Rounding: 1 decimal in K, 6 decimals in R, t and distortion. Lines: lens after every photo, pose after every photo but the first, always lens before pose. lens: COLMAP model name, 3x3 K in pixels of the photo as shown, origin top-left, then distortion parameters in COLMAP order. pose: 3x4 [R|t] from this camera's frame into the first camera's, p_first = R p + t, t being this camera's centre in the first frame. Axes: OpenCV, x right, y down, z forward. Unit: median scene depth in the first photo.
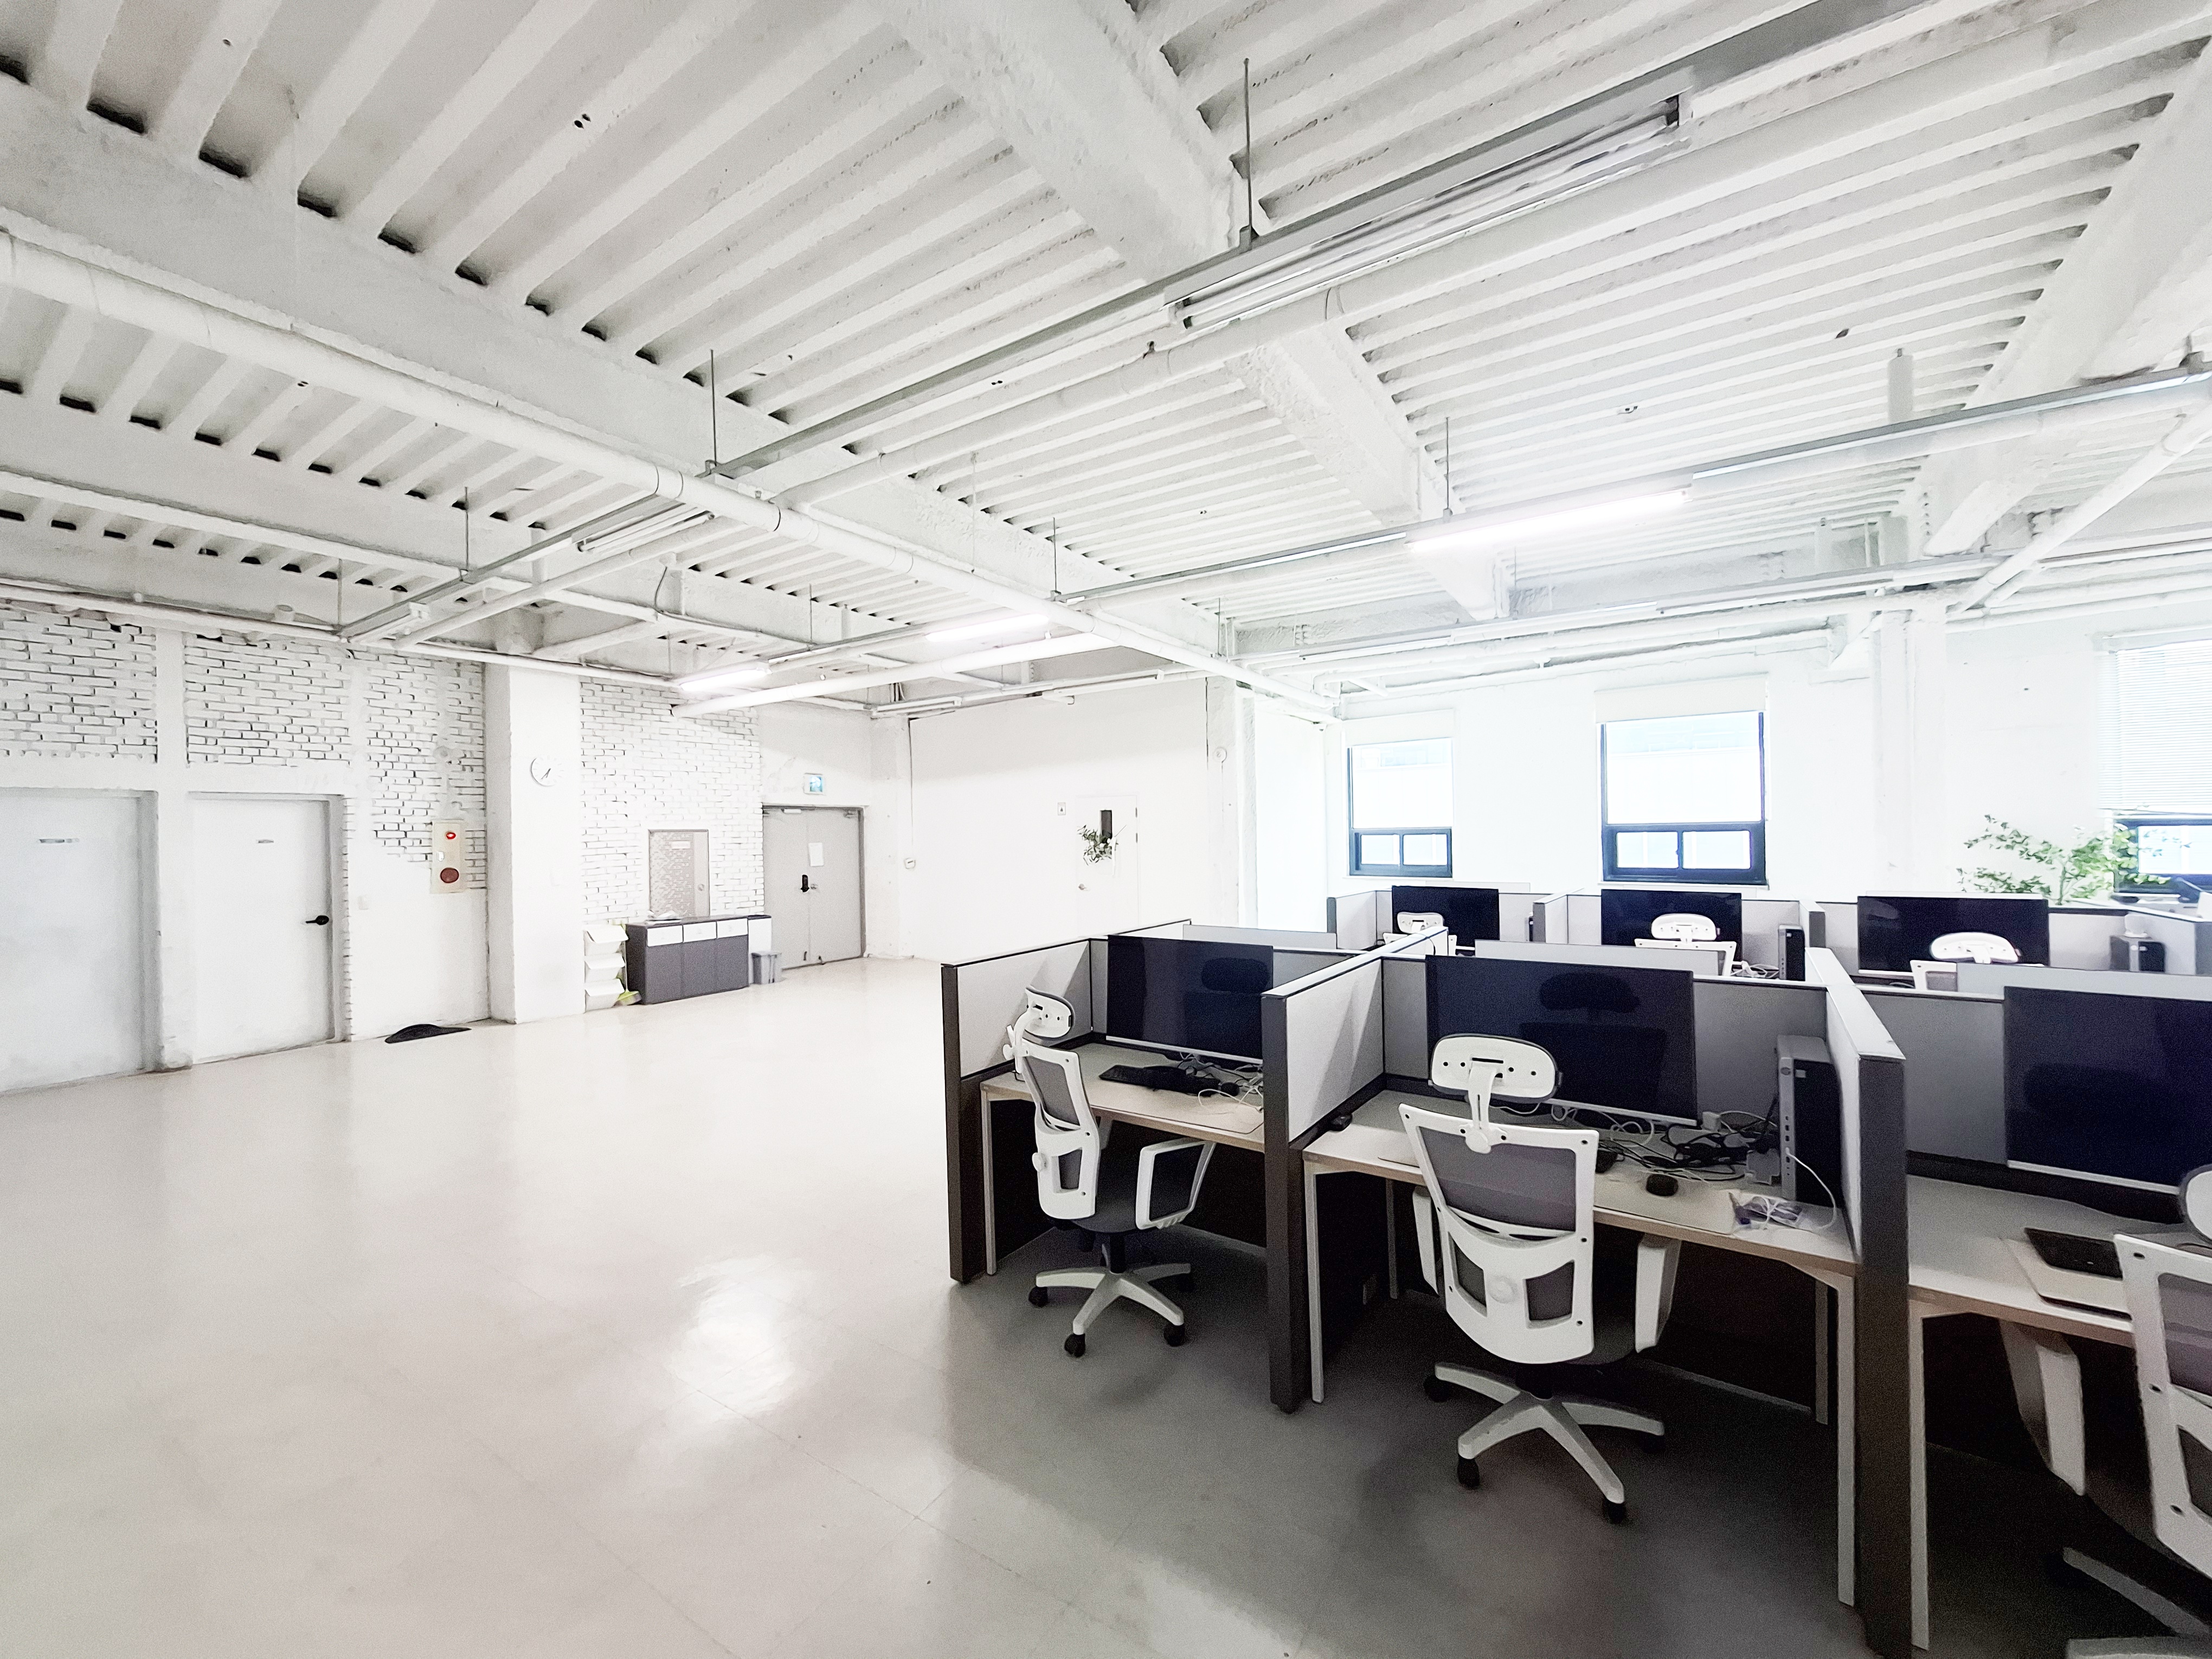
lens RADIAL K [[869.6, 0, 1102.1], [0, 869.6, 837.1], [0, 0, 1]] dist [-0.000039, 0.001077]
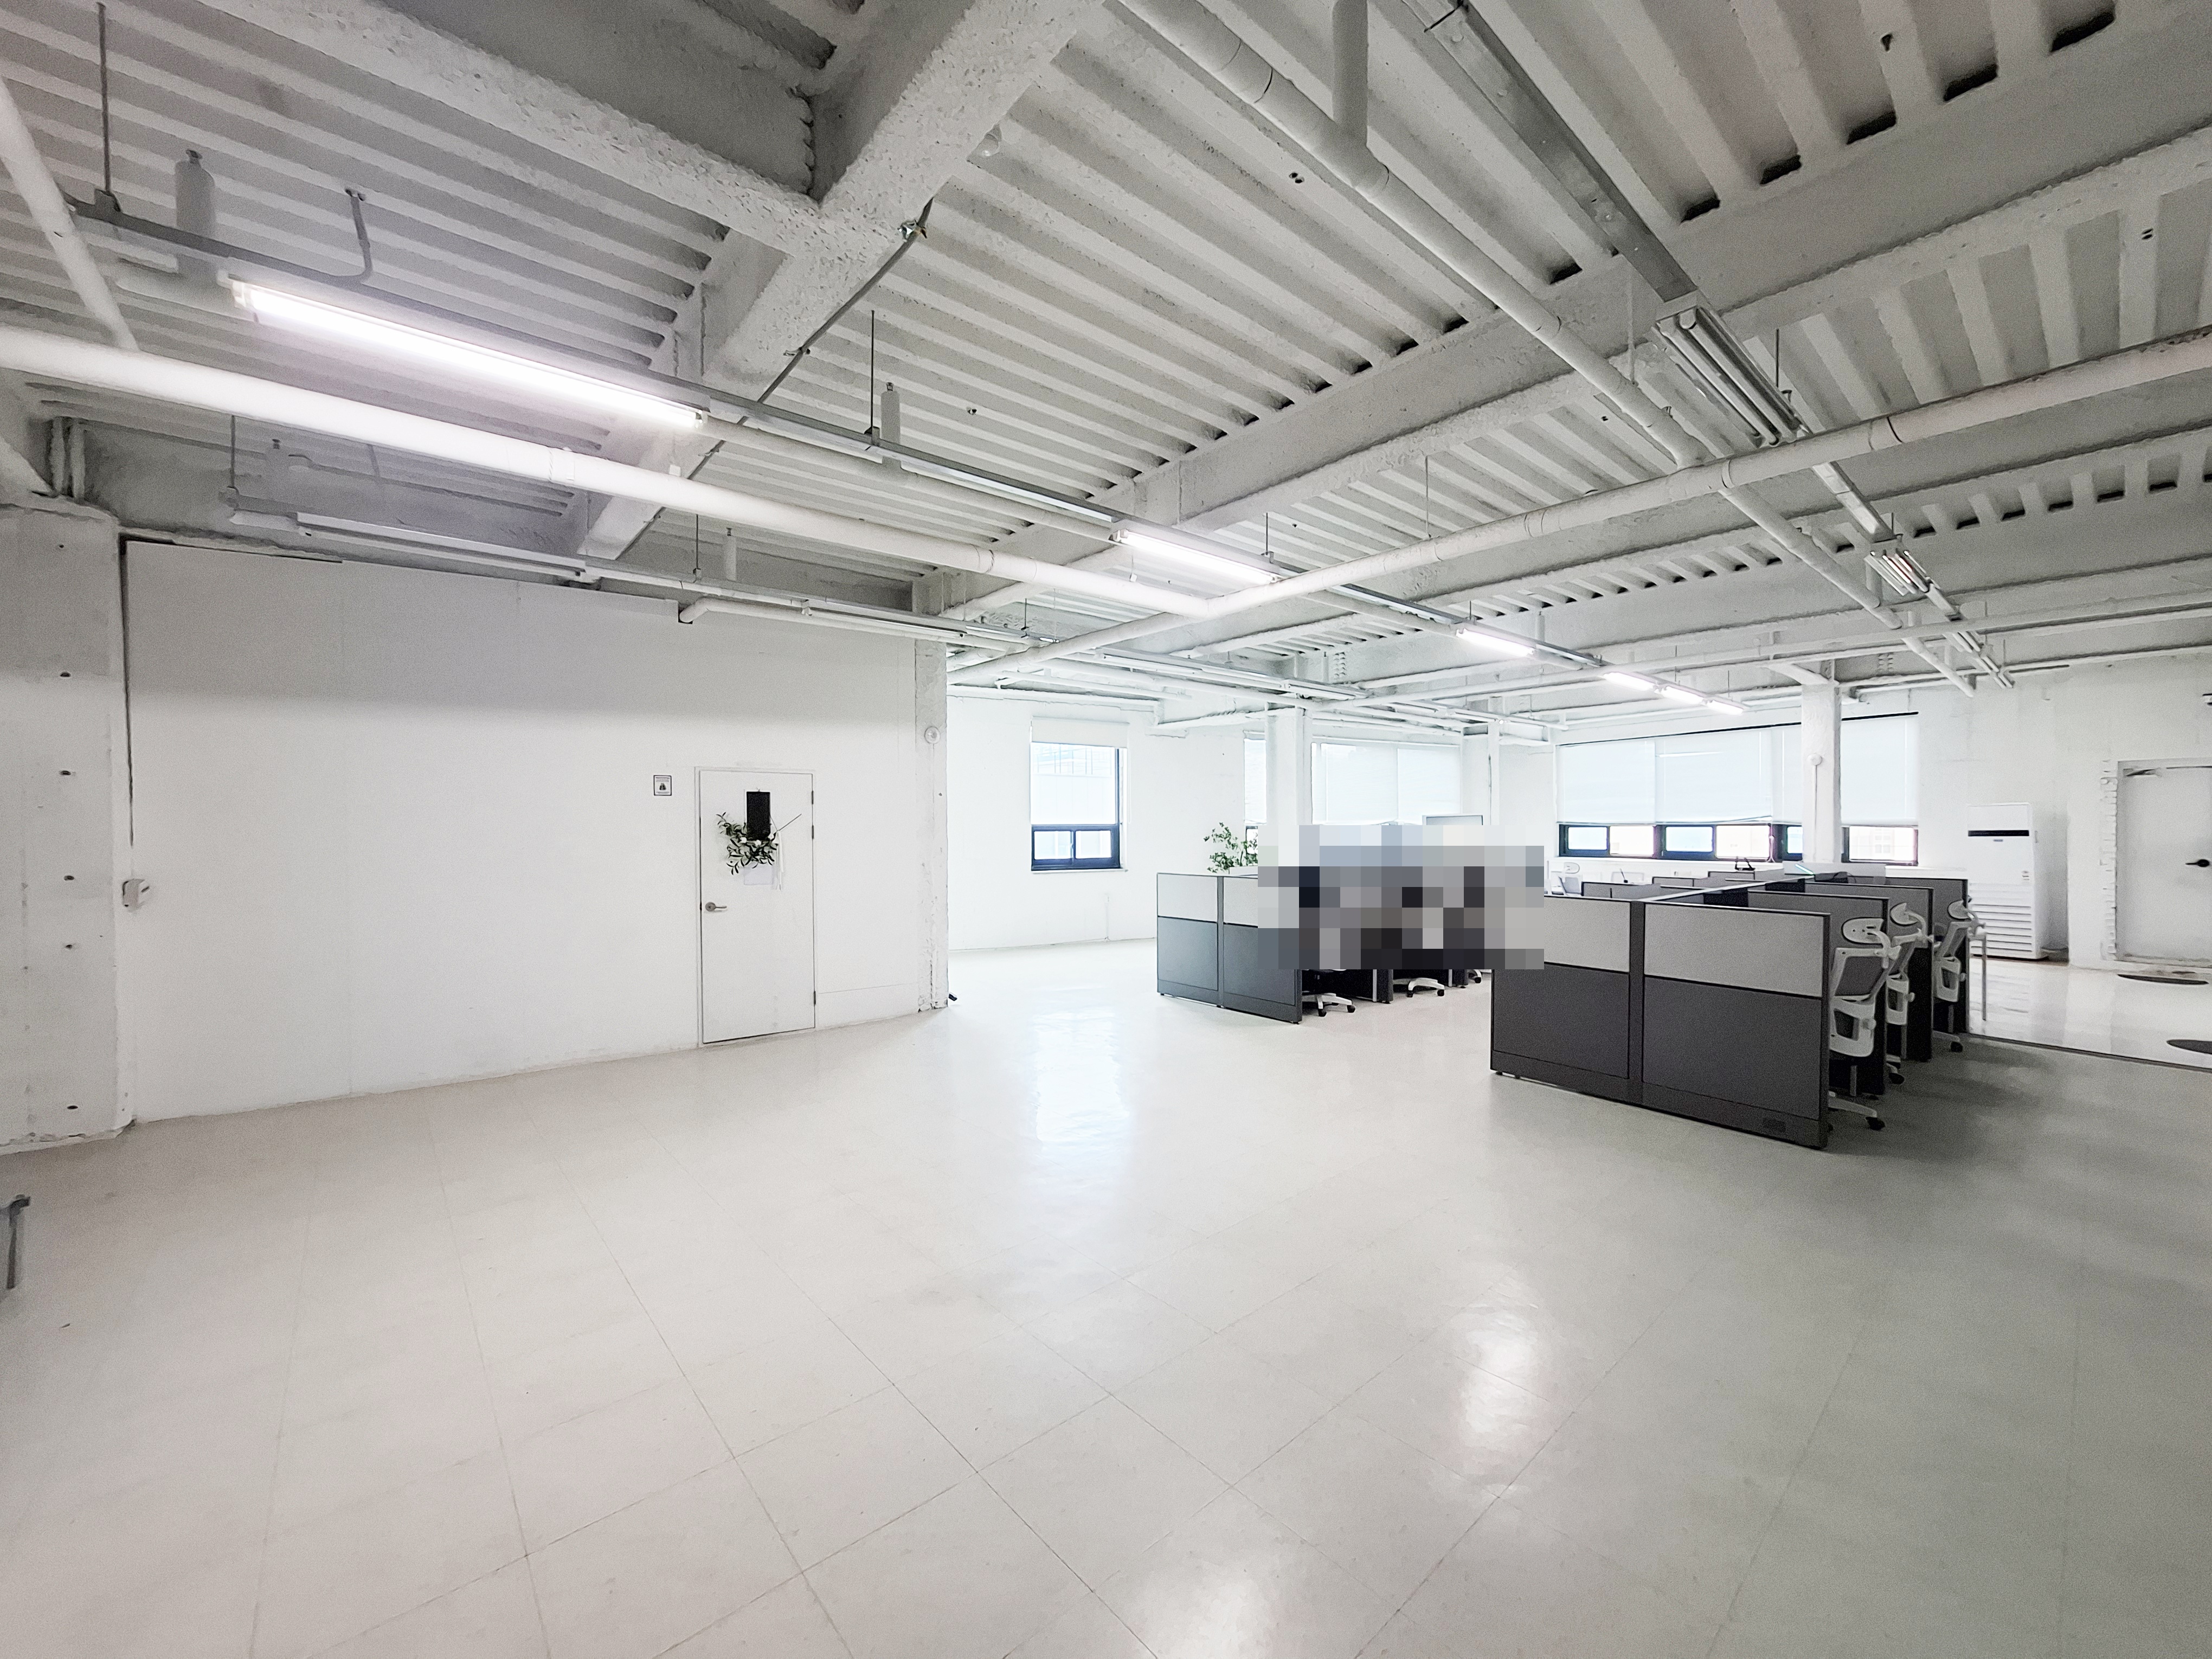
lens RADIAL K [[869.6, 0, 1099.2], [0, 869.6, 818.7], [0, 0, 1]] dist [-0.000039, 0.001077]
pose [[0.260124, 0.022740, 0.965307, -0.723660], [0.004577, 0.999682, -0.024783, 0.009216], [-0.965564, 0.010865, 0.259937, 0.732816]]
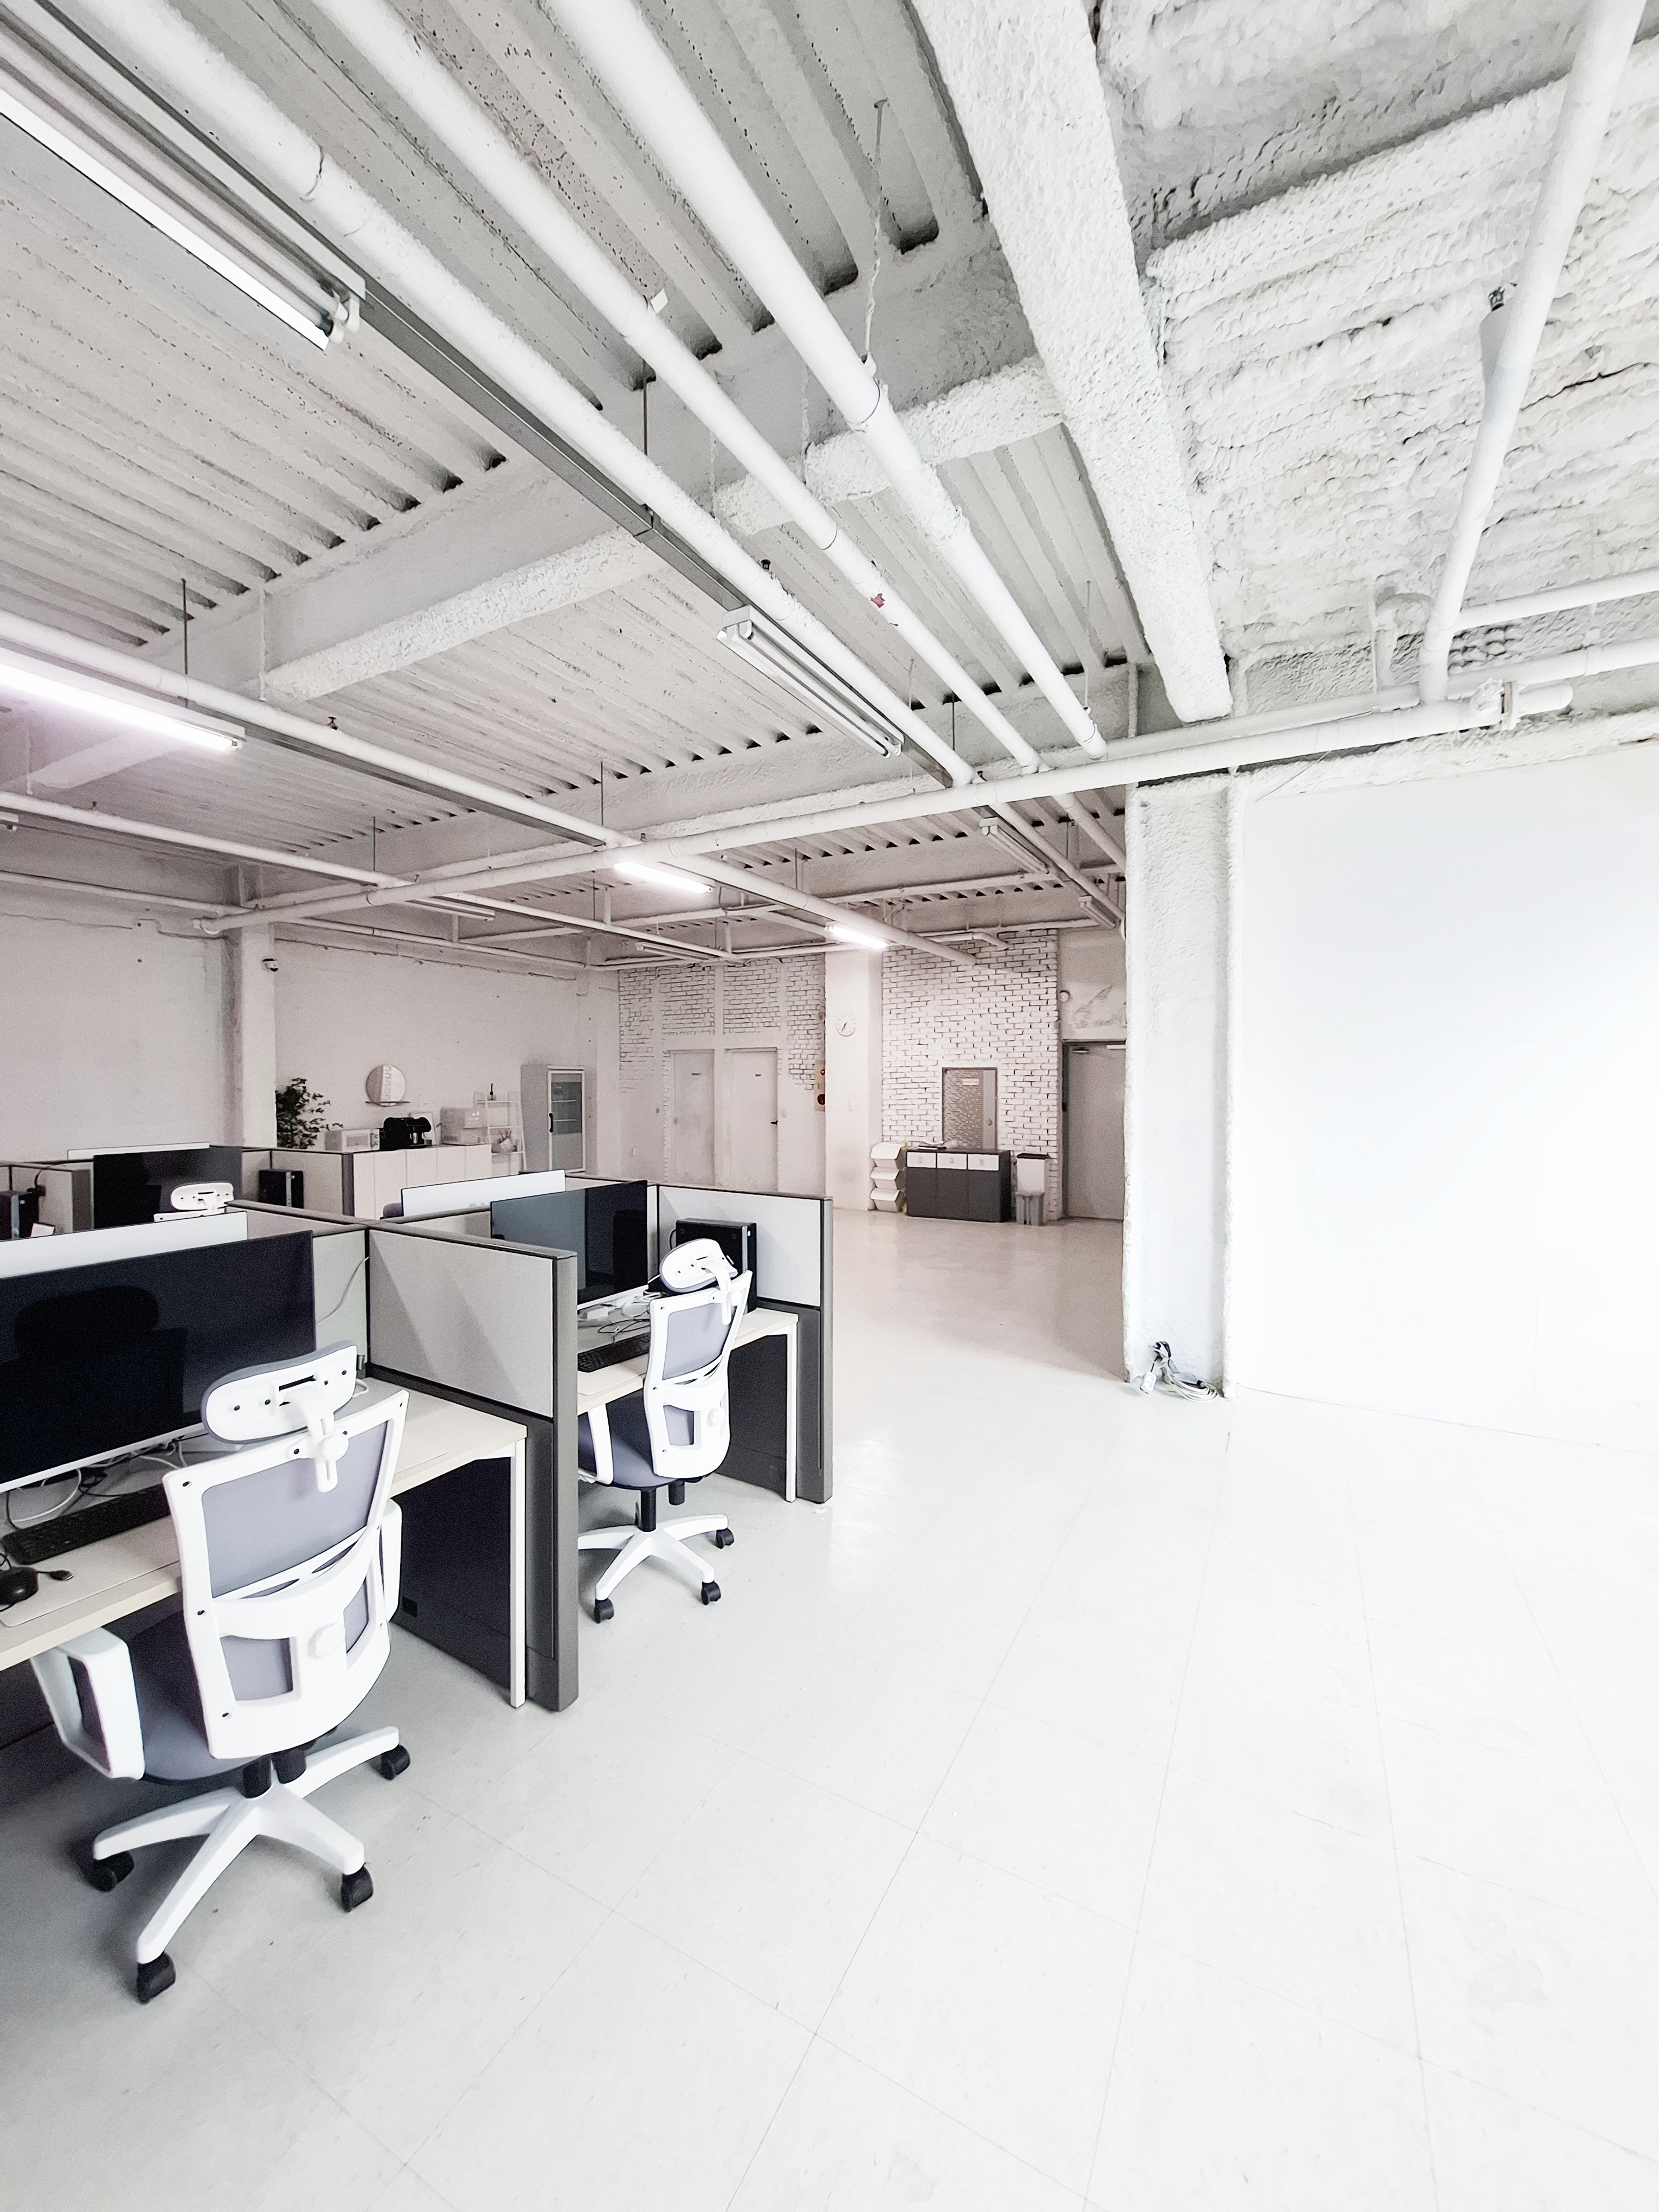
lens RADIAL K [[869.6, 0, 826.8], [0, 869.6, 1097.8], [0, 0, 1]] dist [-0.000039, 0.001077]
pose [[0.082541, 0.039152, -0.995818, 0.740918], [-0.003506, 0.999233, 0.038996, -0.016080], [0.996582, 0.000273, 0.082615, 0.900095]]
